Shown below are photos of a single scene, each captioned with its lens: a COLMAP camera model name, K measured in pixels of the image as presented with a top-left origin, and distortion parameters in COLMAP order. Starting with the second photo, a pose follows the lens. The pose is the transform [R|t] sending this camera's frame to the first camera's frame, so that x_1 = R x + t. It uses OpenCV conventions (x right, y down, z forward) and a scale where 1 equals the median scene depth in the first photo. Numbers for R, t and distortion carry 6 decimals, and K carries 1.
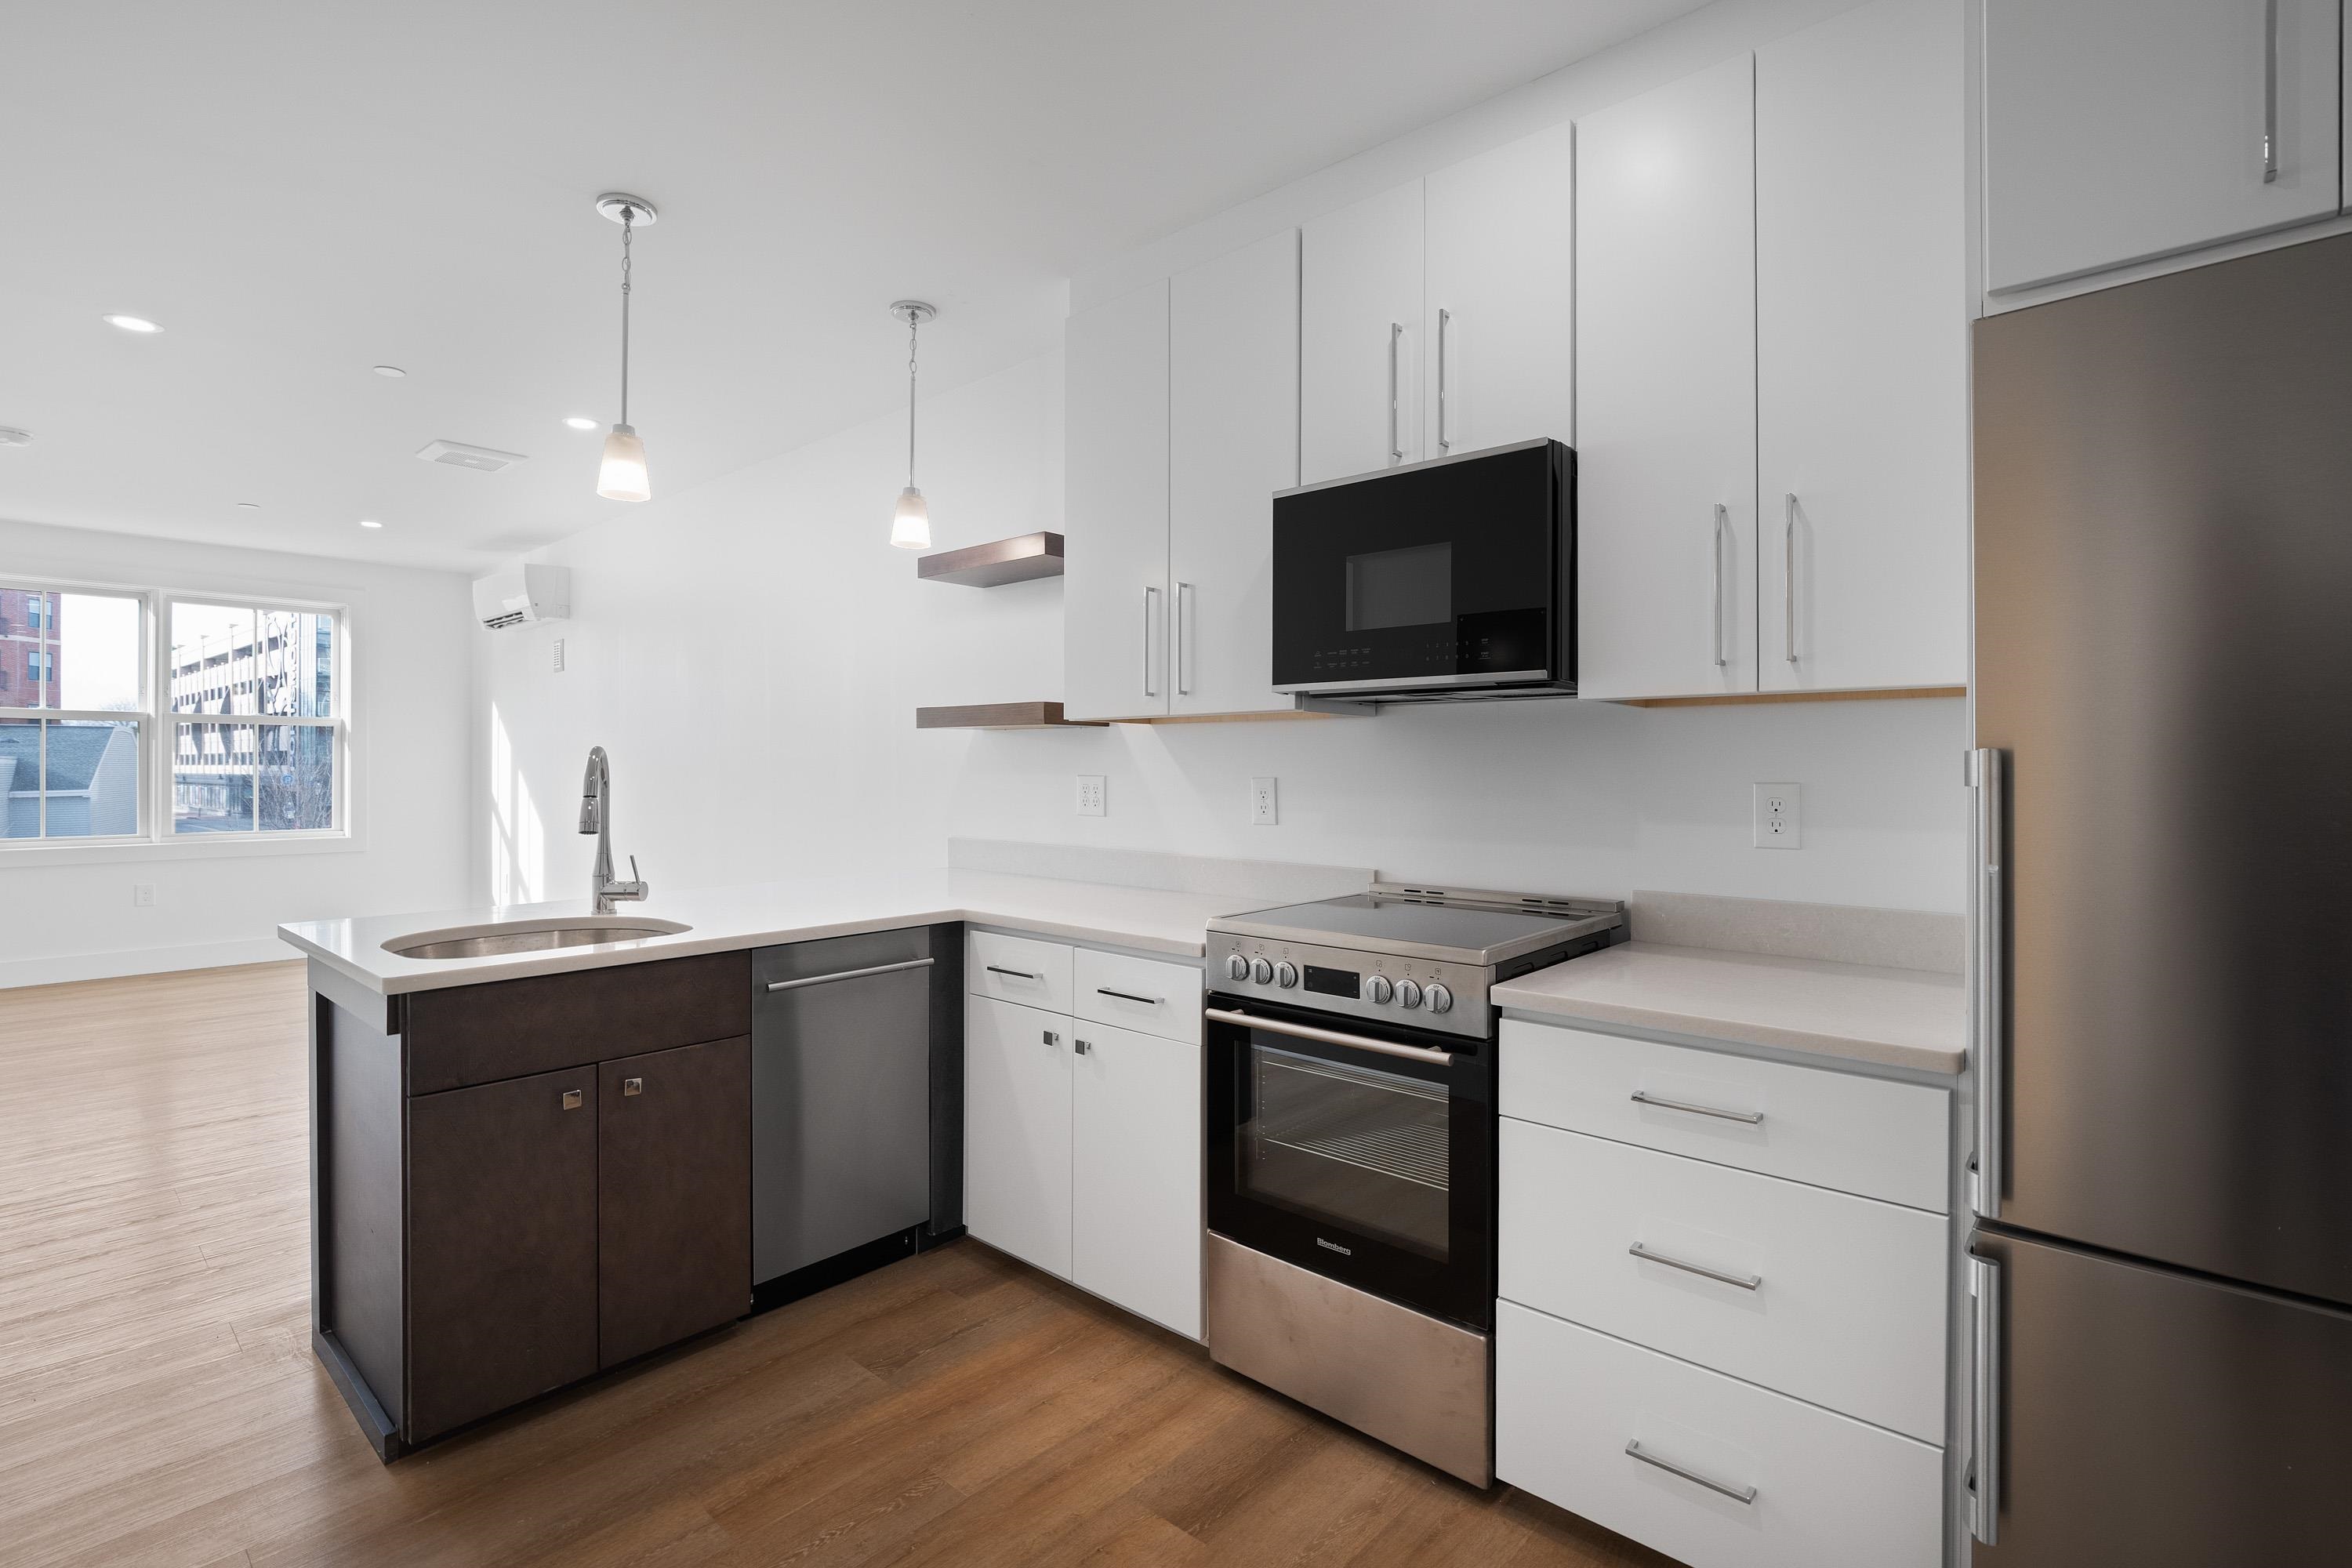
lens RADIAL K [[1088.9, 0, 1176.0], [0, 1088.9, 784.0], [0, 0, 1]] dist [0.000296, -0.000031]
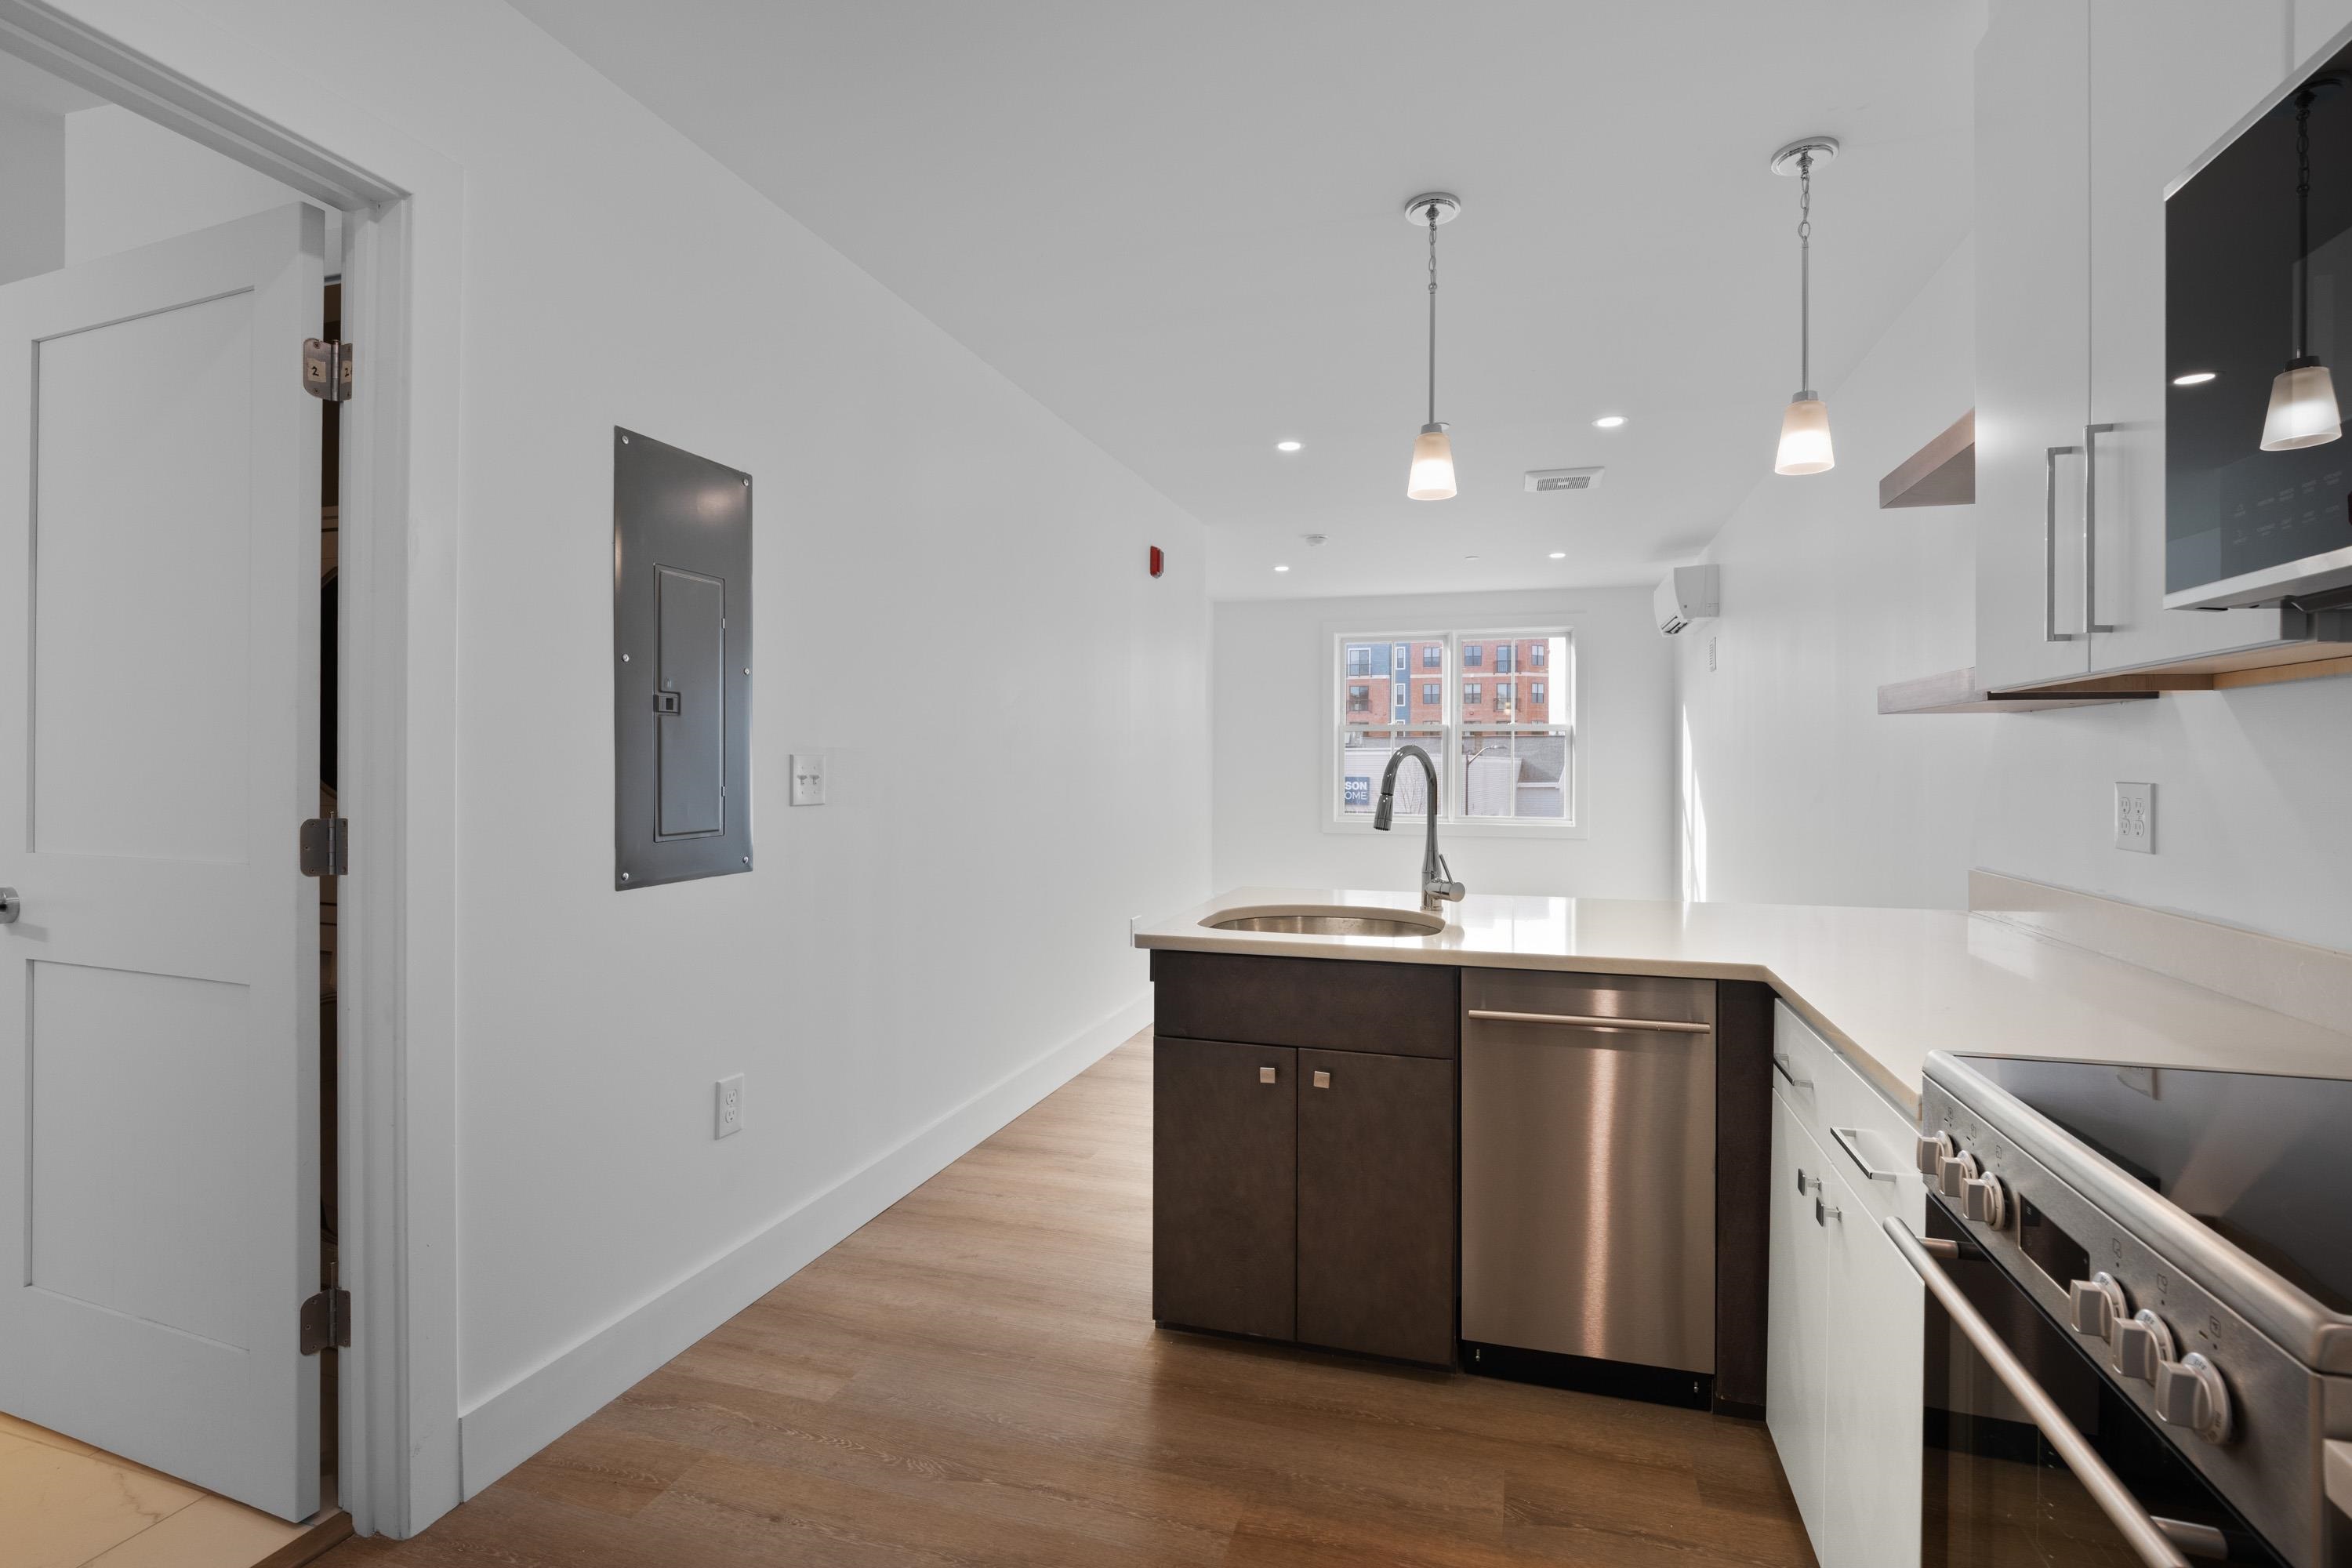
lens RADIAL K [[1081.8, 0, 1191.8], [0, 1081.8, 772.9], [0, 0, 1]] dist [-0.015002, 0.000098]
pose [[0.428154, 0.008772, -0.903663, 0.313673], [-0.017949, 0.999838, 0.001202, -0.006092], [0.903527, 0.015705, 0.428242, 0.400717]]
